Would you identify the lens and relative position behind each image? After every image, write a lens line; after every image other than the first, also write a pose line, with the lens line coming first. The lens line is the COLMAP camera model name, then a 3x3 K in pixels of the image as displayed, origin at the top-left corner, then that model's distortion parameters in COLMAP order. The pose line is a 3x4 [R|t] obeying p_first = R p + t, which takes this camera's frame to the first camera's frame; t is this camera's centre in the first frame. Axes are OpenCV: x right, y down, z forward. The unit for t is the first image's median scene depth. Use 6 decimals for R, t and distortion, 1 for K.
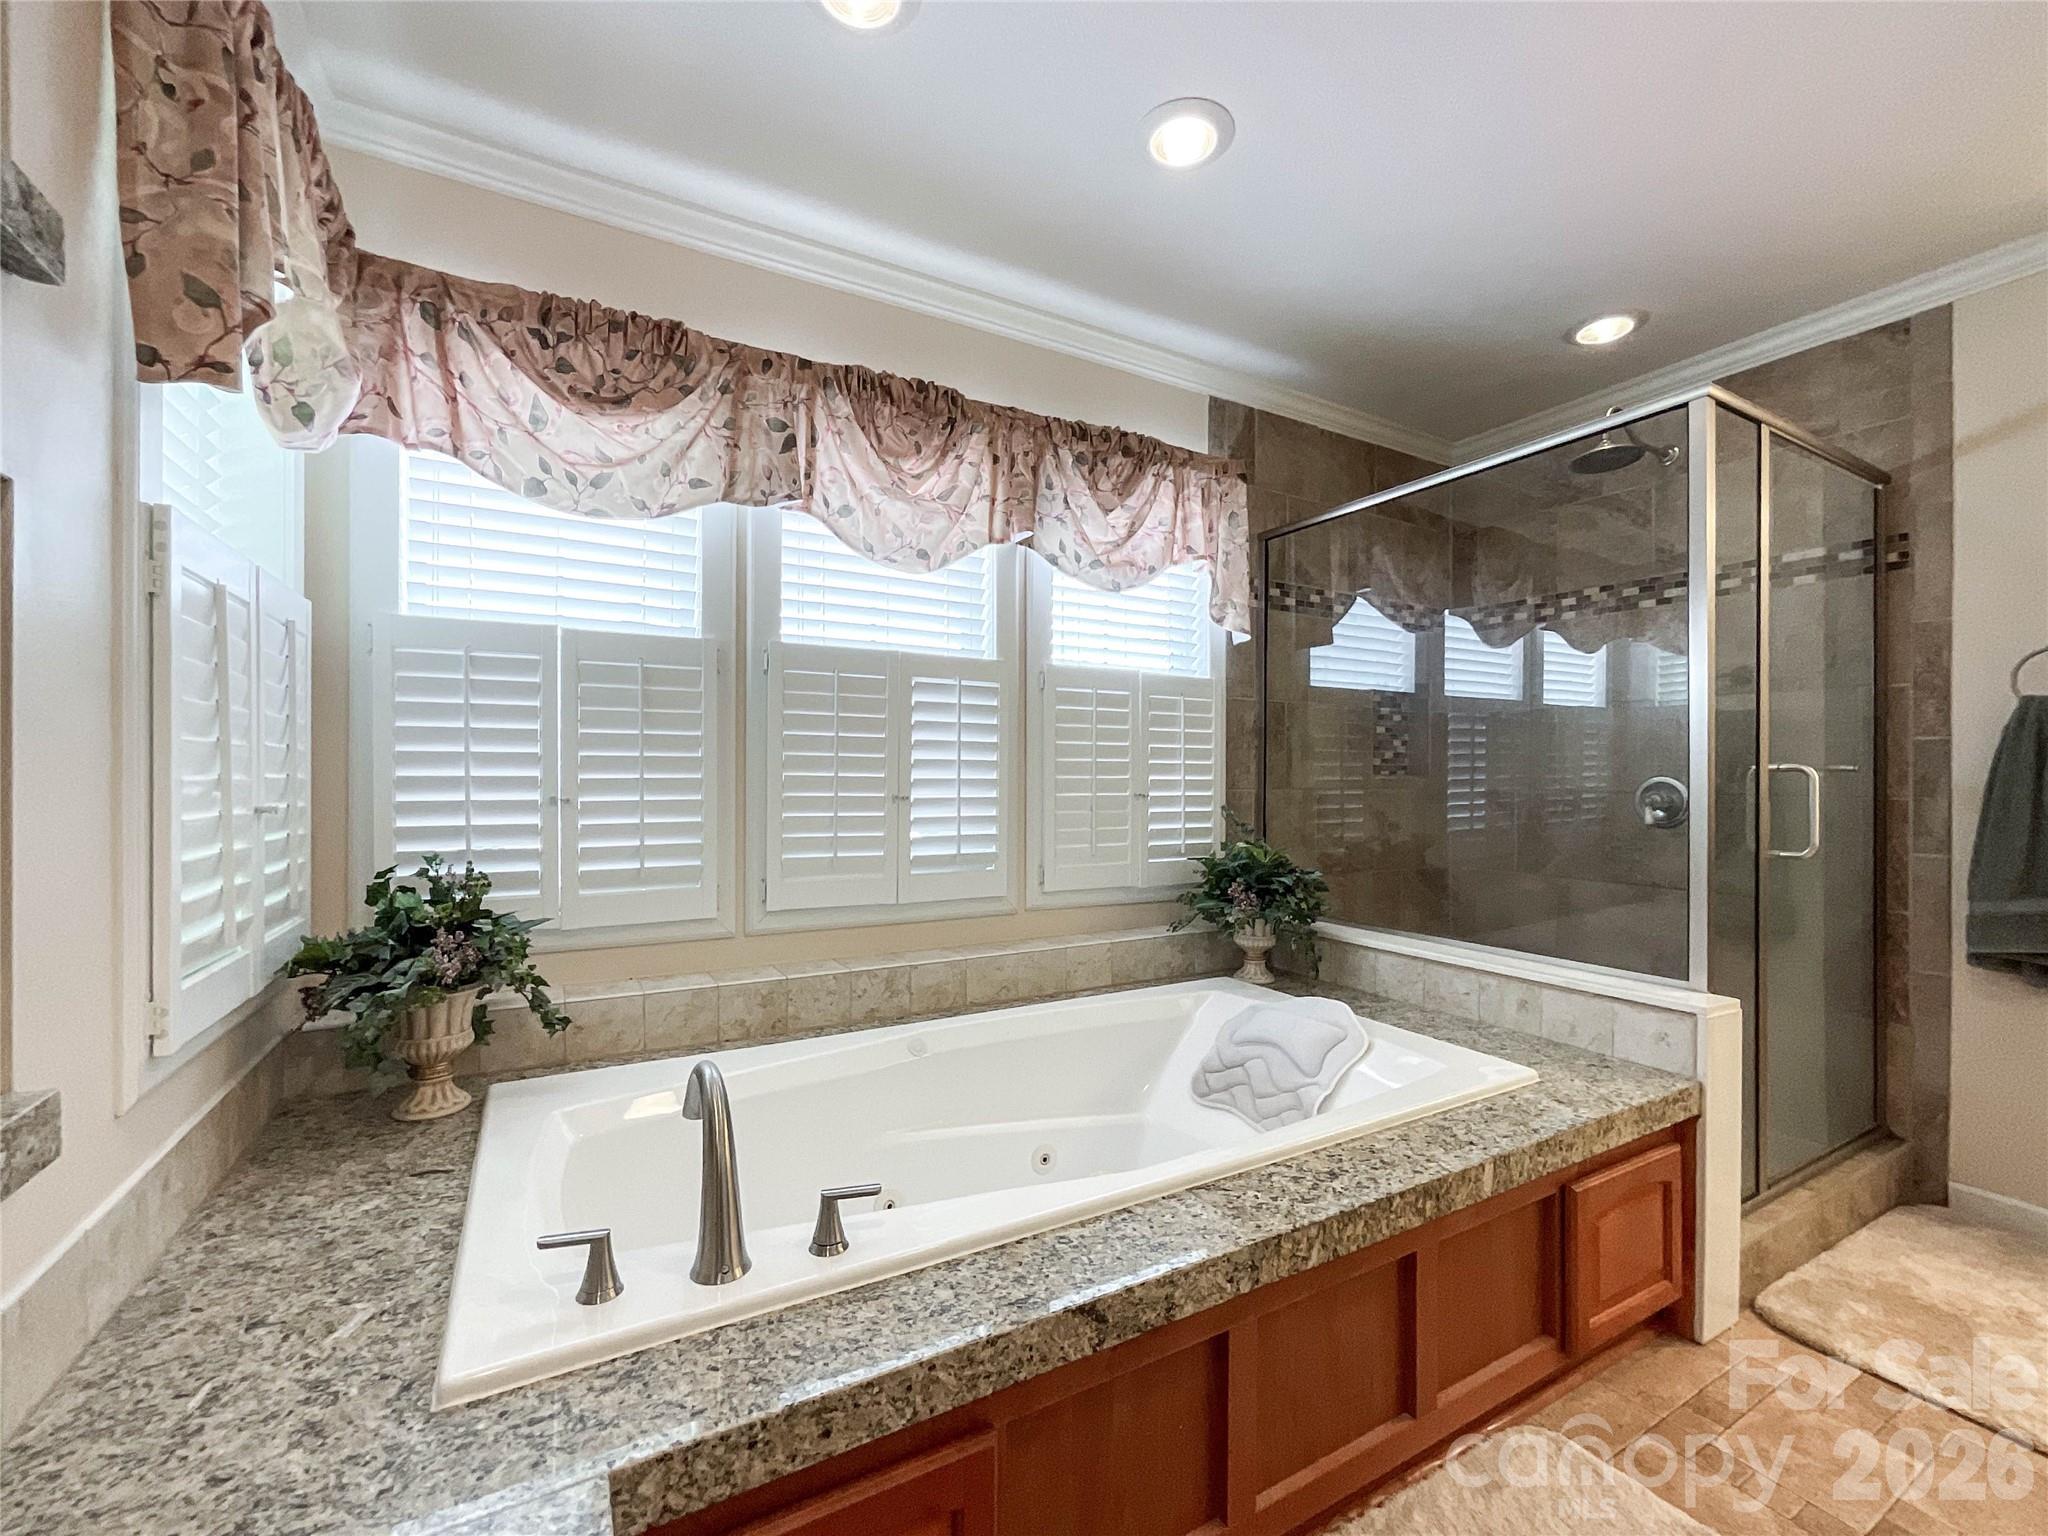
lens RADIAL K [[854.4, 0, 1013.8], [0, 854.4, 772.7], [0, 0, 1]] dist [-0.020469, 0.008649]
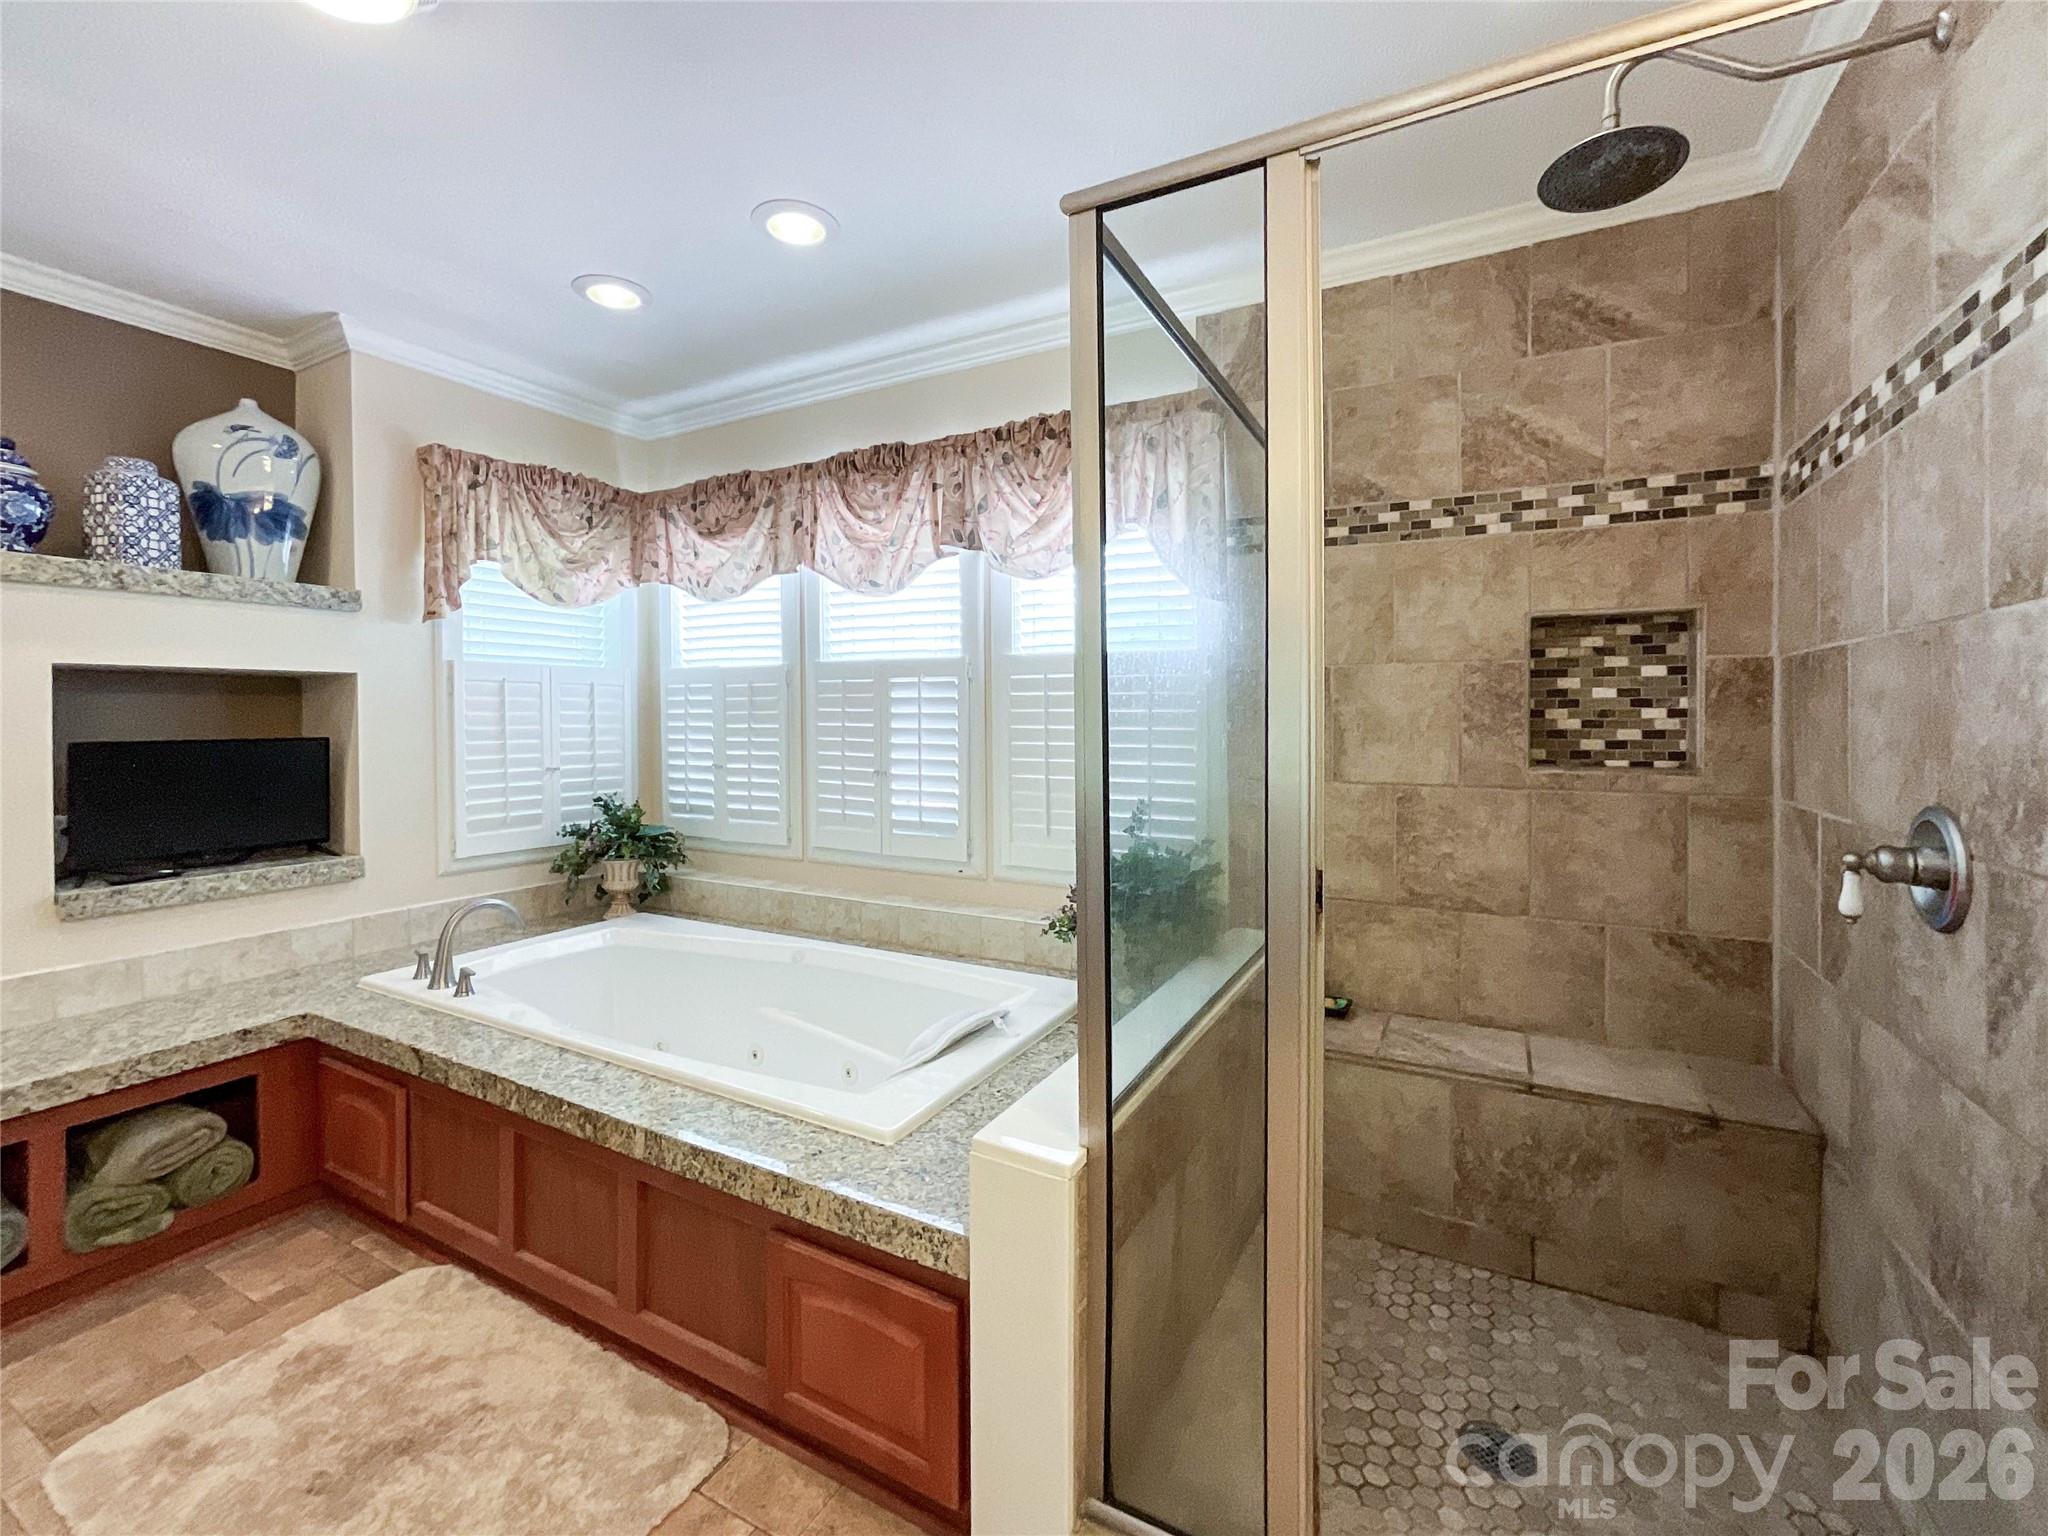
lens RADIAL K [[854.4, 0, 1046.0], [0, 854.4, 727.6], [0, 0, 1]] dist [-0.020469, 0.008649]
pose [[0.549172, 0.005637, -0.835691, 1.094709], [0.004518, 0.999943, 0.009714, -0.050927], [0.835697, -0.009111, 0.549115, 0.508402]]
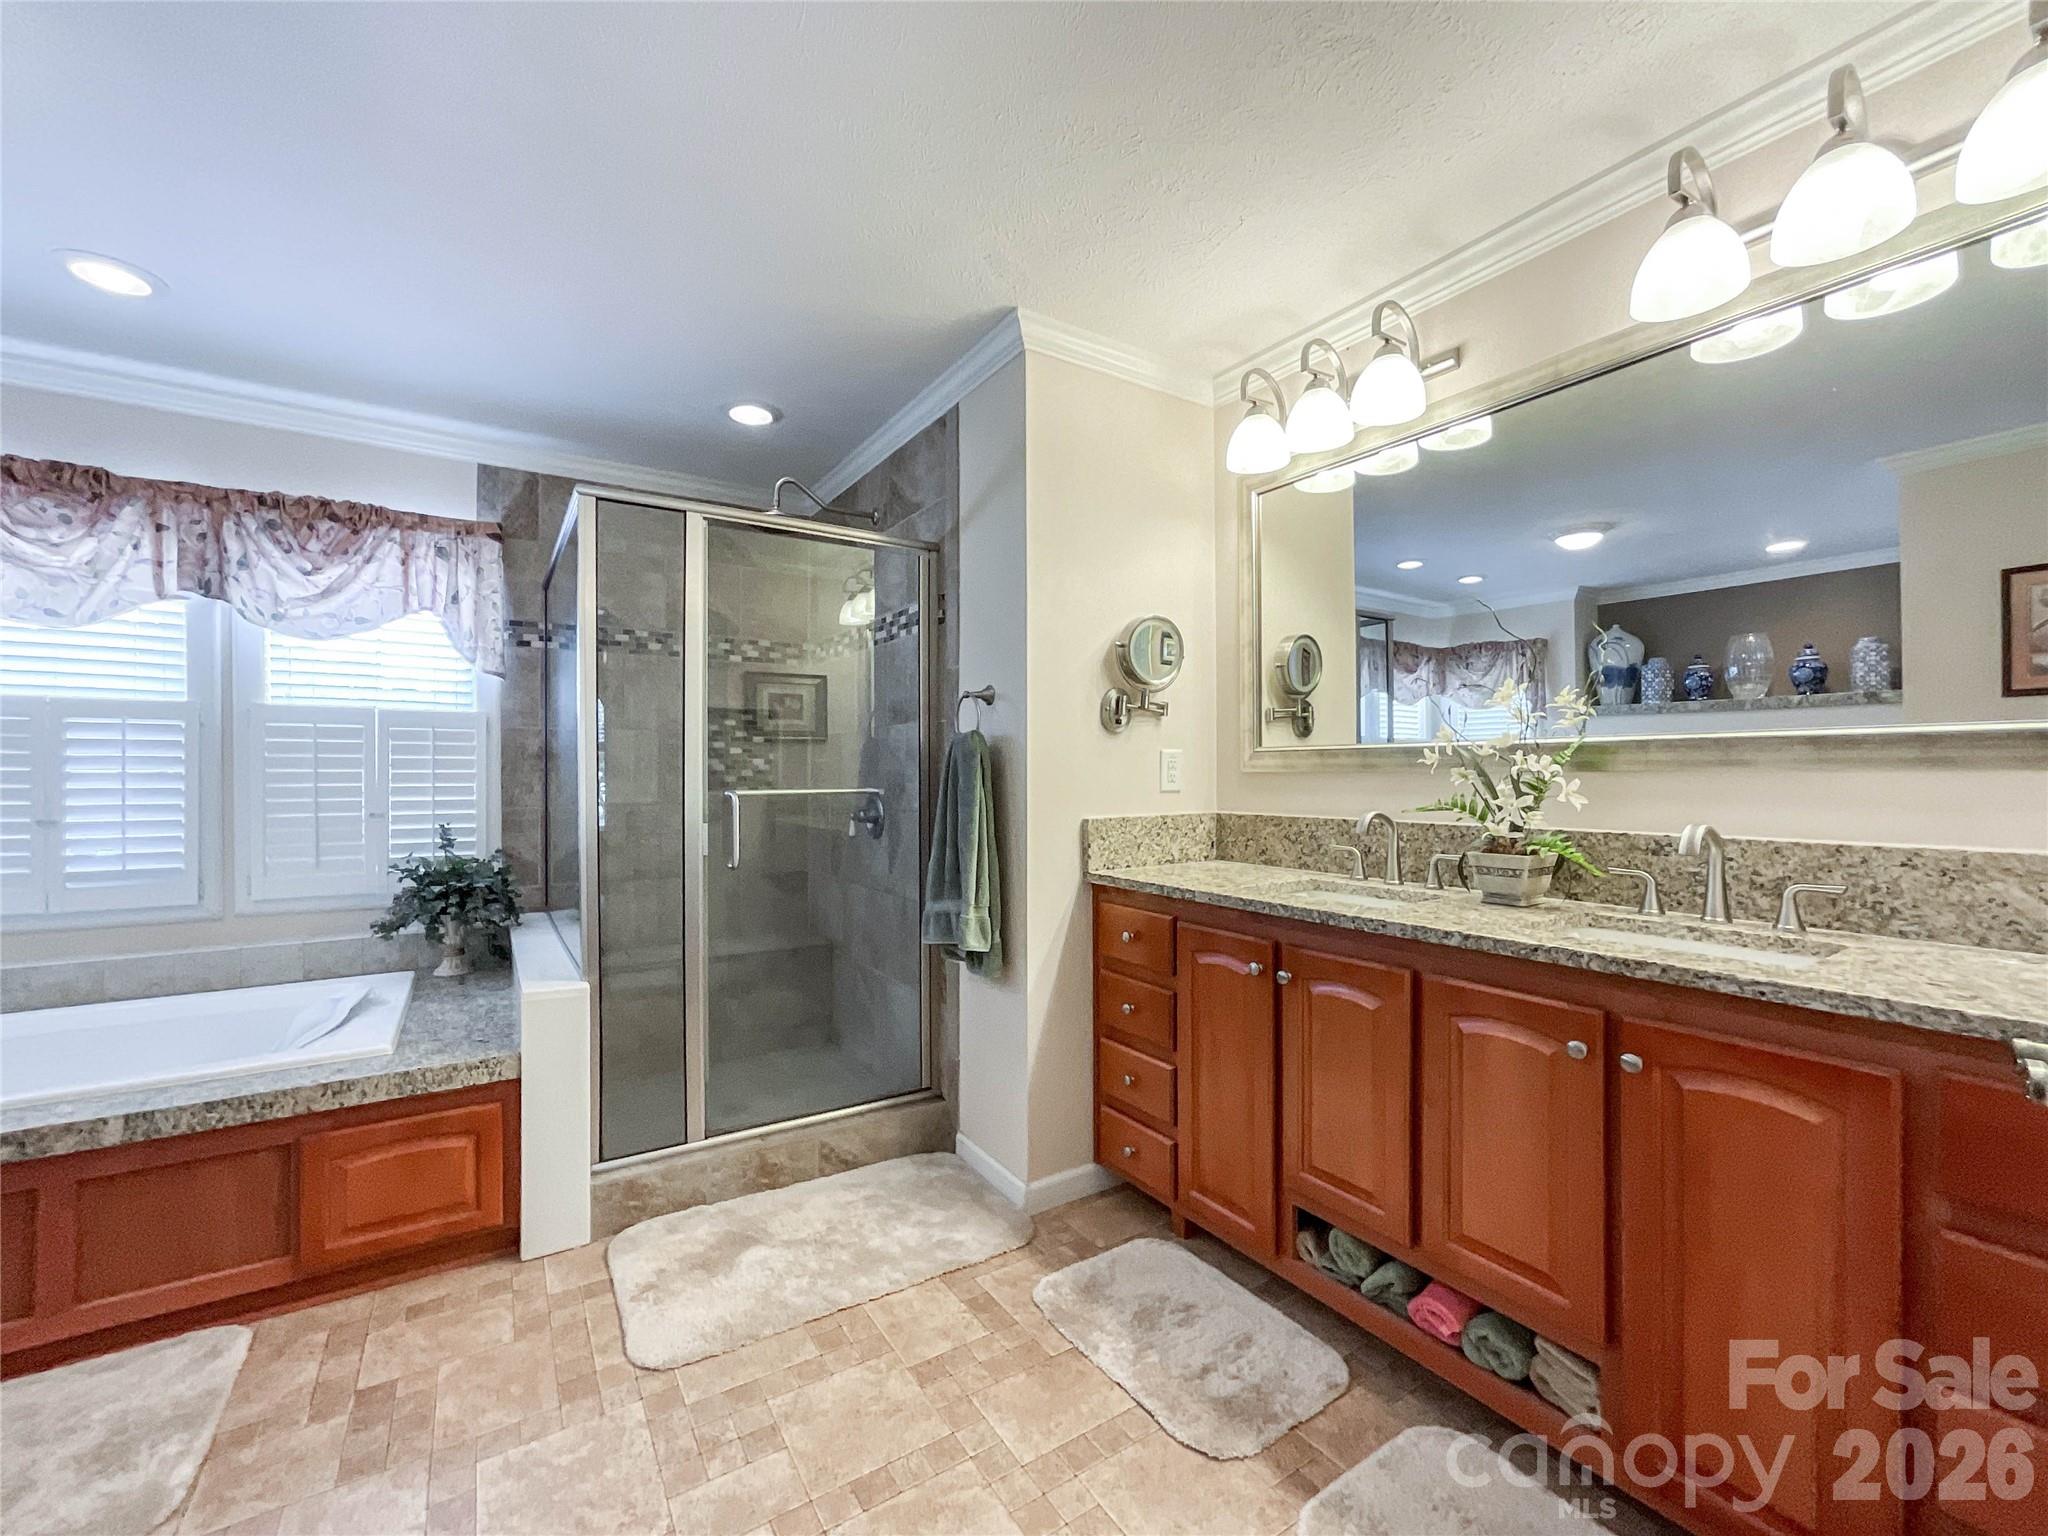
lens RADIAL K [[854.4, 0, 1037.5], [0, 854.4, 760.0], [0, 0, 1]] dist [-0.020469, 0.008649]
pose [[0.997233, 0.000310, 0.074343, 1.136329], [0.000008, 0.999991, -0.004272, -0.050229], [-0.074343, 0.004260, 0.997224, -0.239960]]
